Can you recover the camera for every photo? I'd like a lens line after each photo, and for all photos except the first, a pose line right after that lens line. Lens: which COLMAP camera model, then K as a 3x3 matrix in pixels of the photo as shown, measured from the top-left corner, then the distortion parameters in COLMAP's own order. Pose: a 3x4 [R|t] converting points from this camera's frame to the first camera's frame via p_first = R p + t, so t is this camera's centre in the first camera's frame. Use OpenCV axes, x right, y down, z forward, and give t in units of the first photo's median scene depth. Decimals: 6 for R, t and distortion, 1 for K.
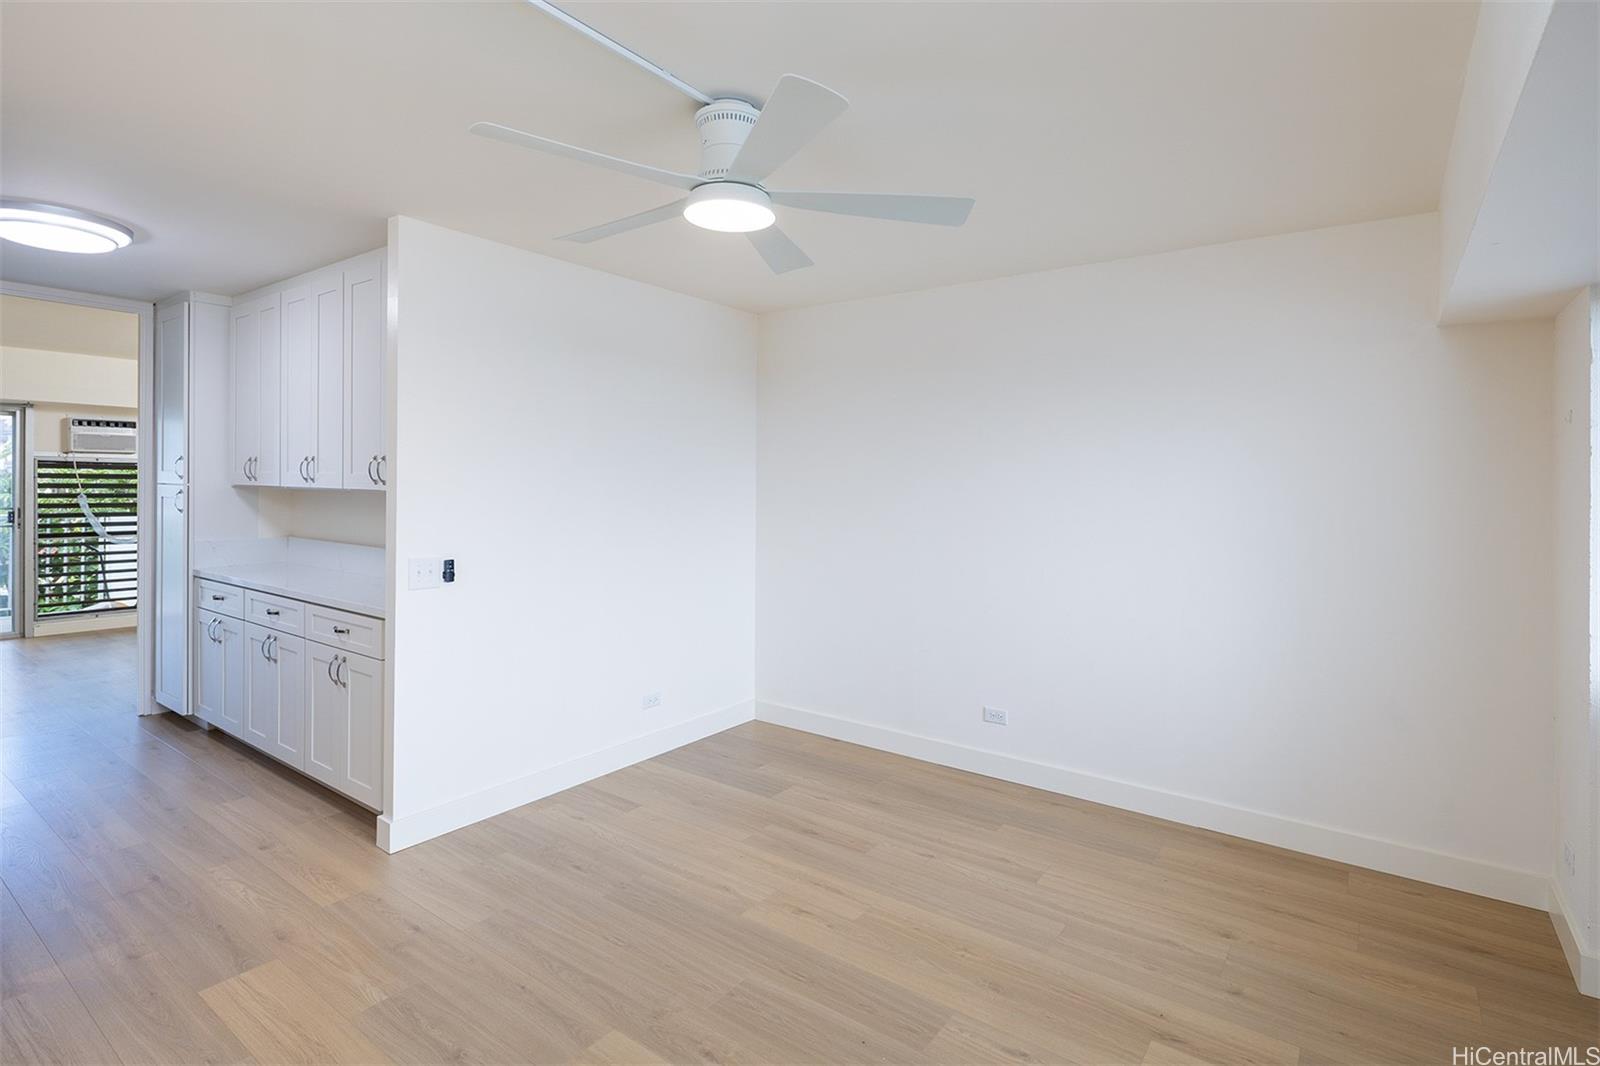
lens RADIAL K [[776.4, 0, 805.9], [0, 776.4, 464.0], [0, 0, 1]] dist [-0.002373, -0.001624]
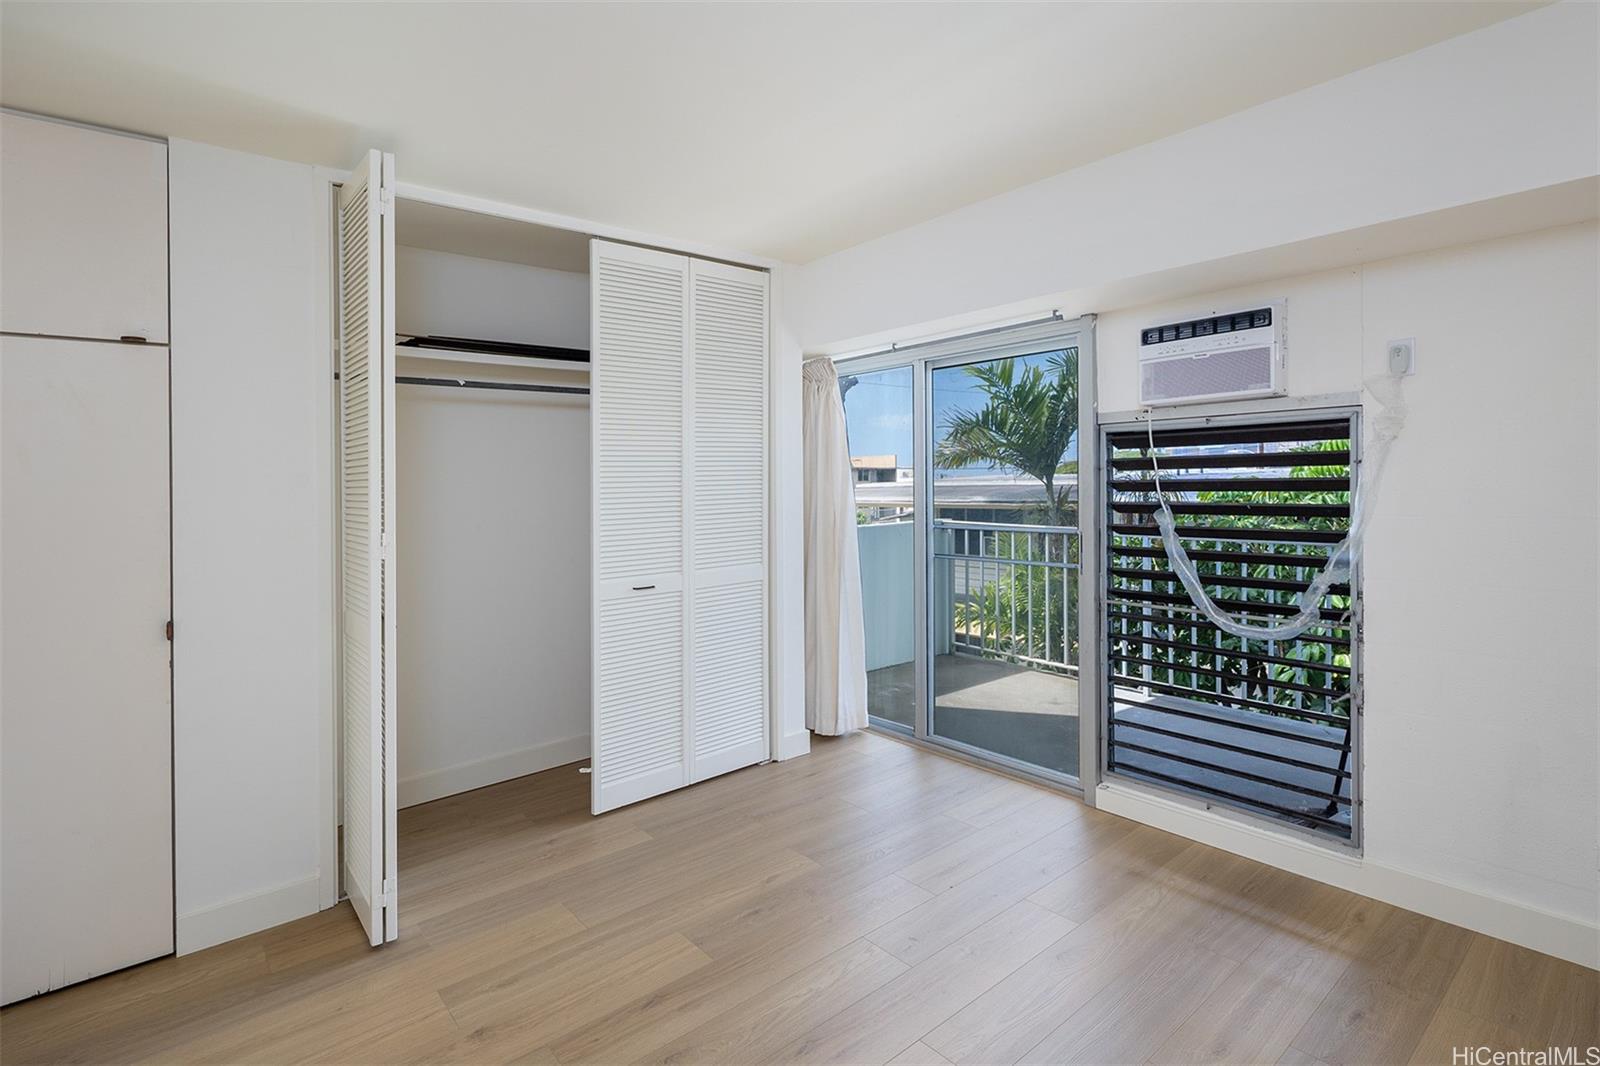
lens RADIAL K [[785.7, 0, 812.7], [0, 785.7, 478.6], [0, 0, 1]] dist [-0.000582, -0.001050]
pose [[-0.233266, -0.010078, -0.972361, -0.478659], [0.045710, 0.998727, -0.021317, 0.025224], [0.971338, -0.049419, -0.232508, 0.921350]]
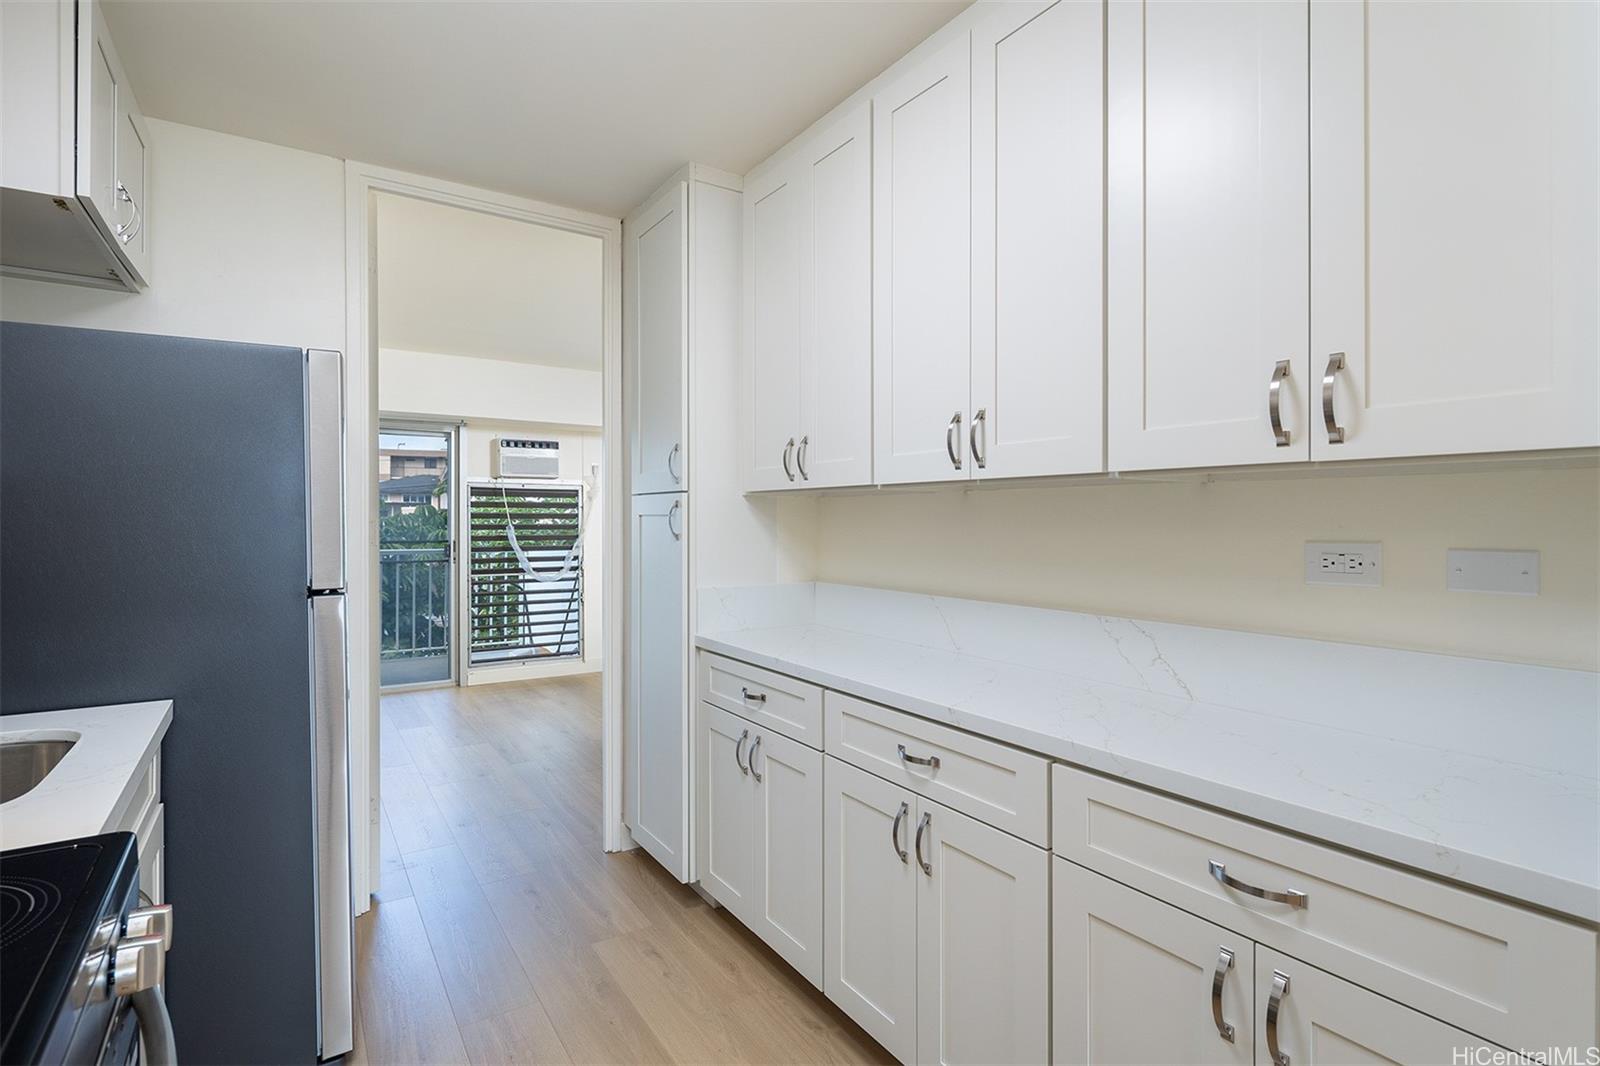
lens RADIAL K [[785.7, 0, 812.7], [0, 785.7, 478.6], [0, 0, 1]] dist [-0.000582, -0.001050]
pose [[0.935977, -0.031039, -0.350690, -0.301436], [0.020777, 0.999240, -0.032986, 0.023158], [0.351447, 0.023588, 0.935911, 0.286090]]
